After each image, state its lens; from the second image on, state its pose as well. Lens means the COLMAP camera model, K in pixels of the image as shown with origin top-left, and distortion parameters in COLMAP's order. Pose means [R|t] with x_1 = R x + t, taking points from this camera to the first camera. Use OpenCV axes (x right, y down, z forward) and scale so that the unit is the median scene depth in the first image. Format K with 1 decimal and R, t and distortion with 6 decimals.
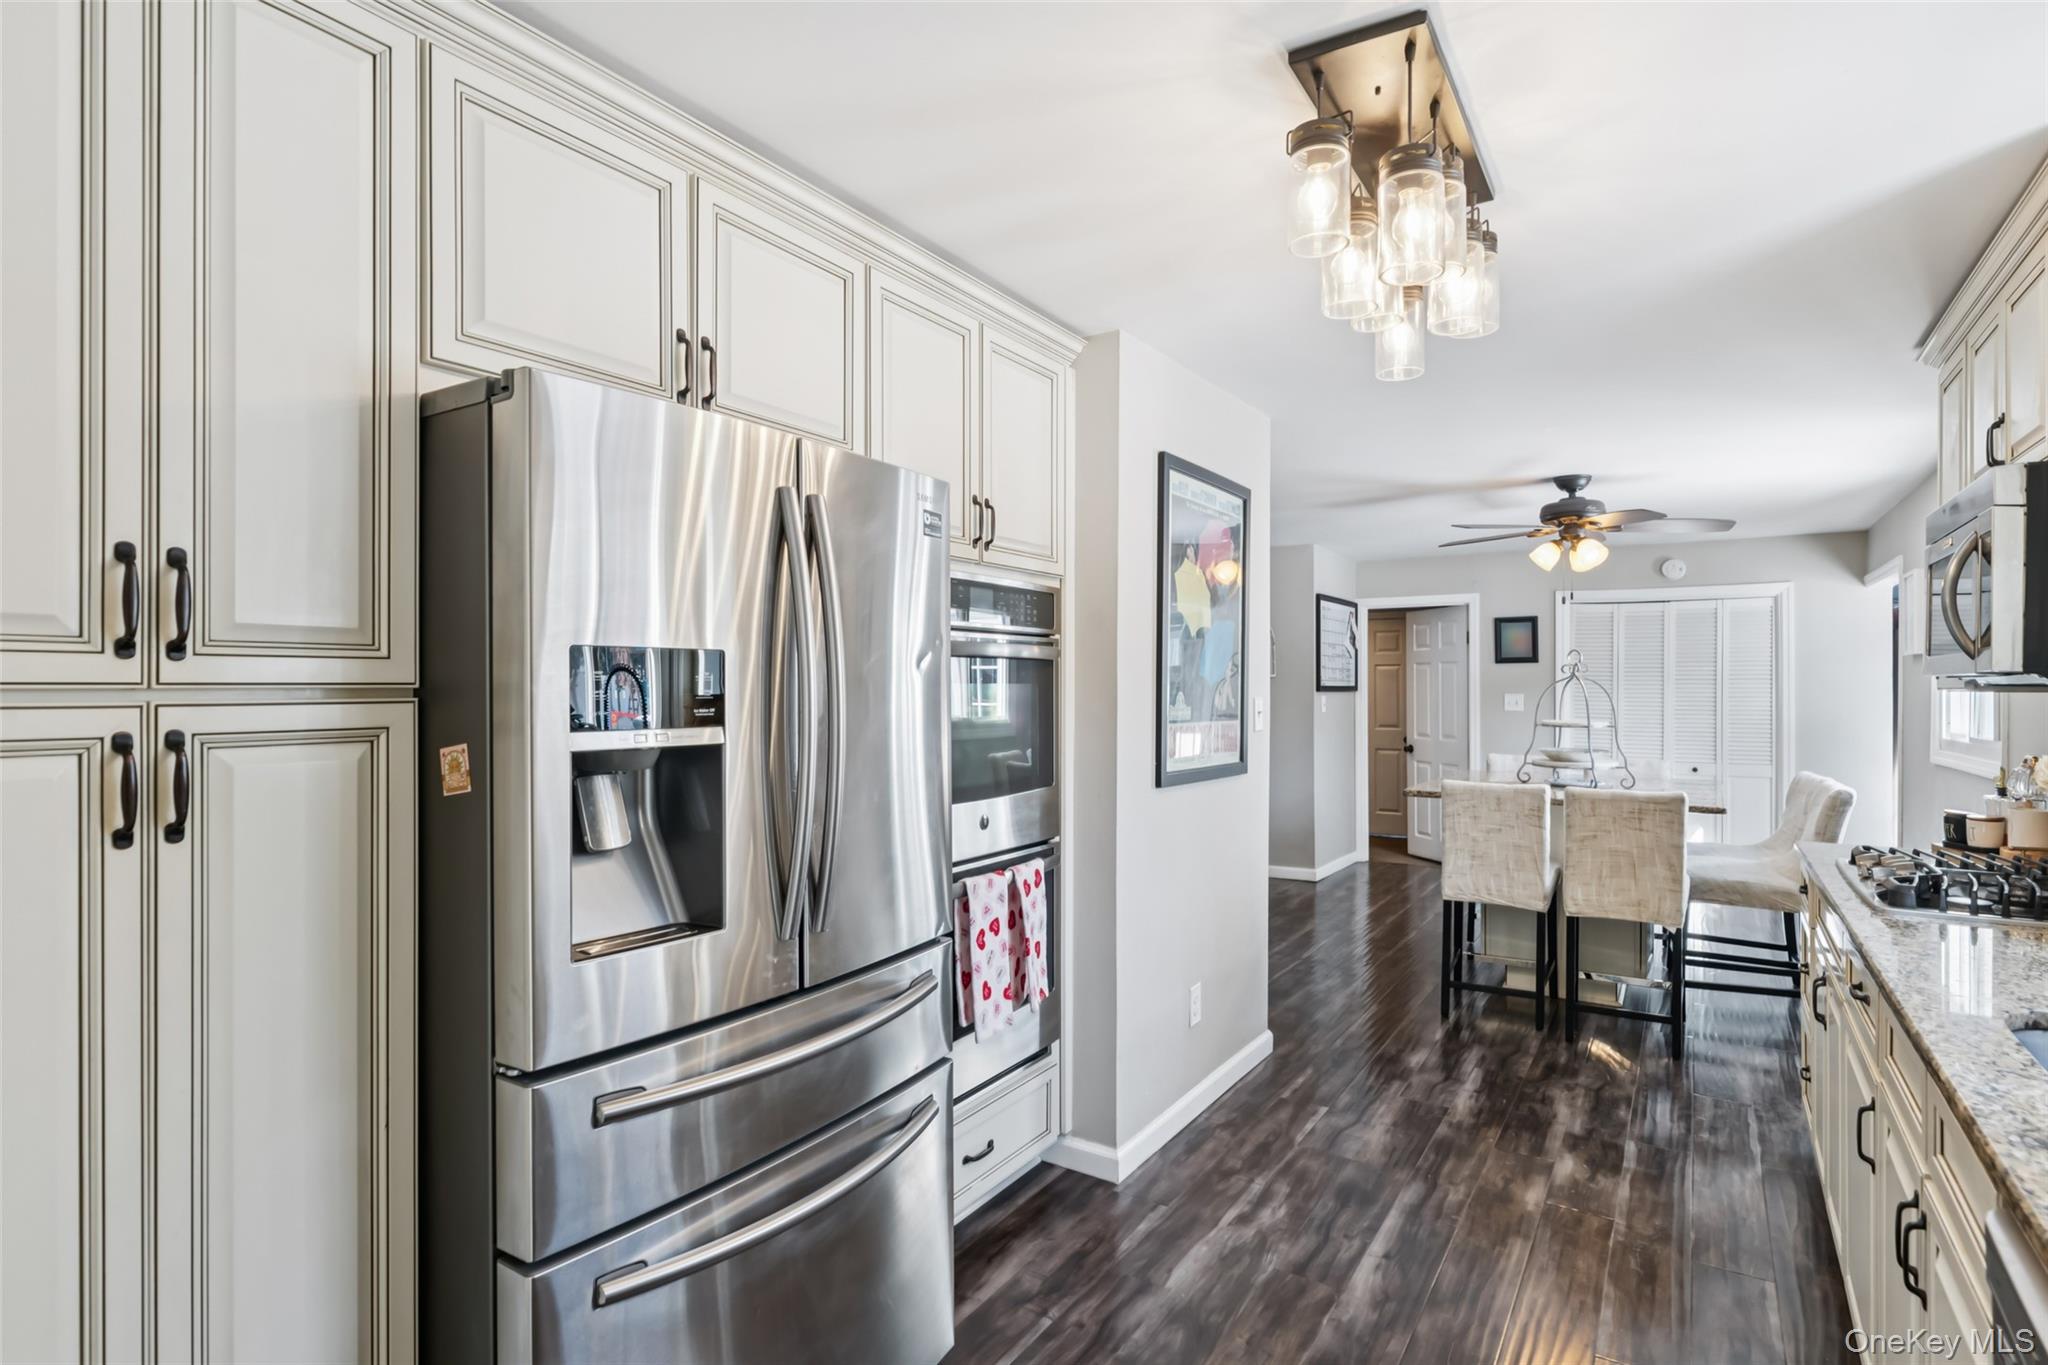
lens RADIAL K [[1043.1, 0, 1024.0], [0, 1043.1, 682.5], [0, 0, 1]] dist [0.001800, 0.000214]
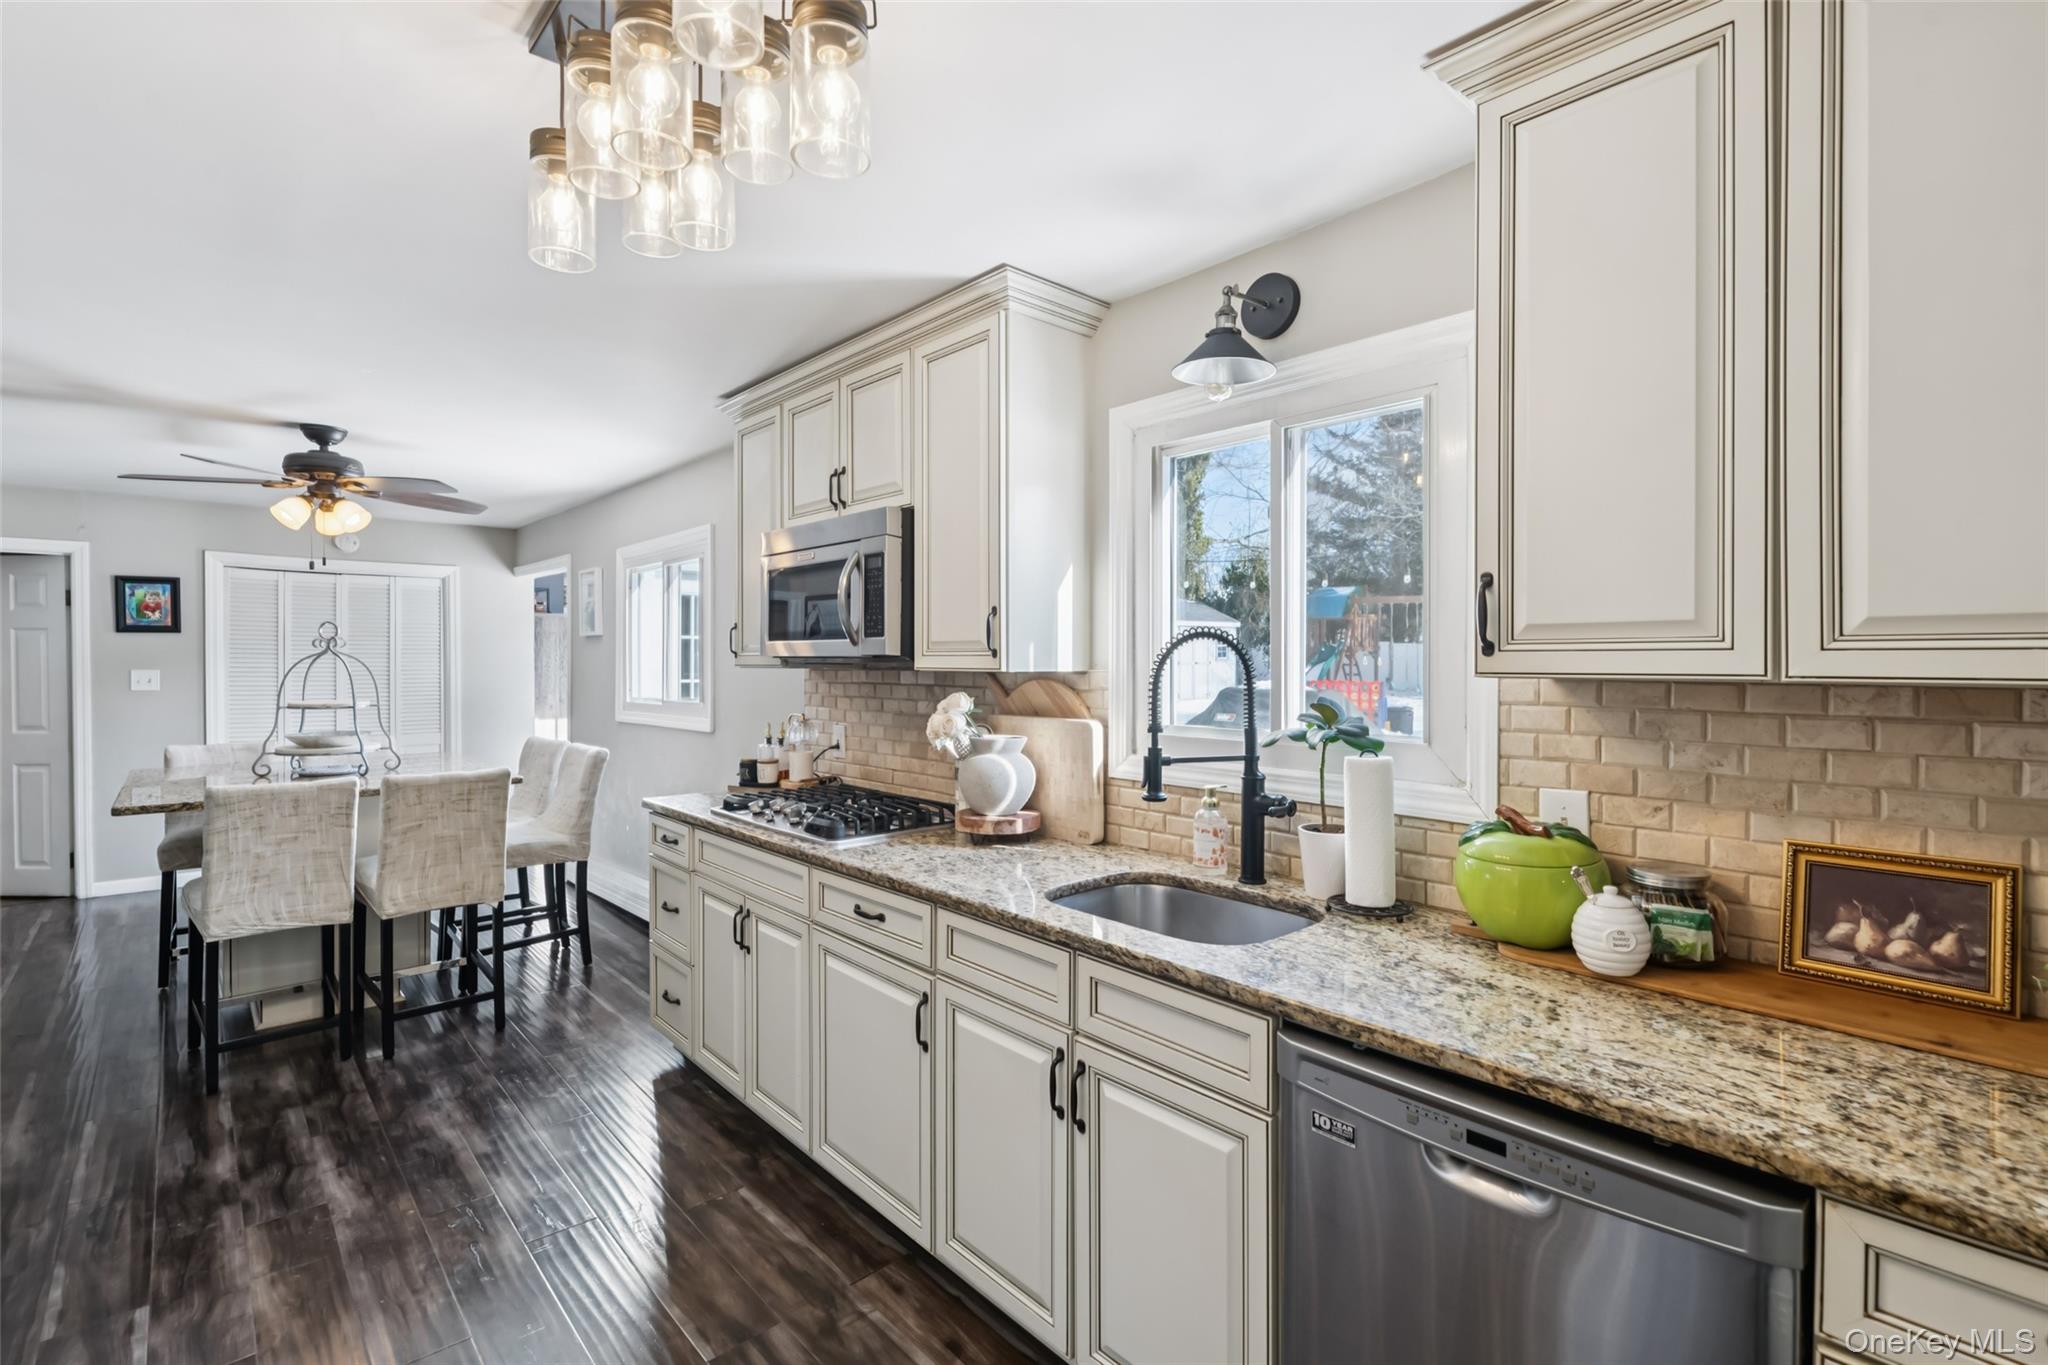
lens RADIAL K [[929.5, 0, 1029.8], [0, 929.5, 660.4], [0, 0, 1]] dist [-0.001925, -0.001598]
pose [[0.255877, -0.004365, 0.966700, -0.113139], [-0.003218, 0.999980, 0.005367, -0.005627], [-0.966704, -0.004484, 0.255858, 0.272254]]
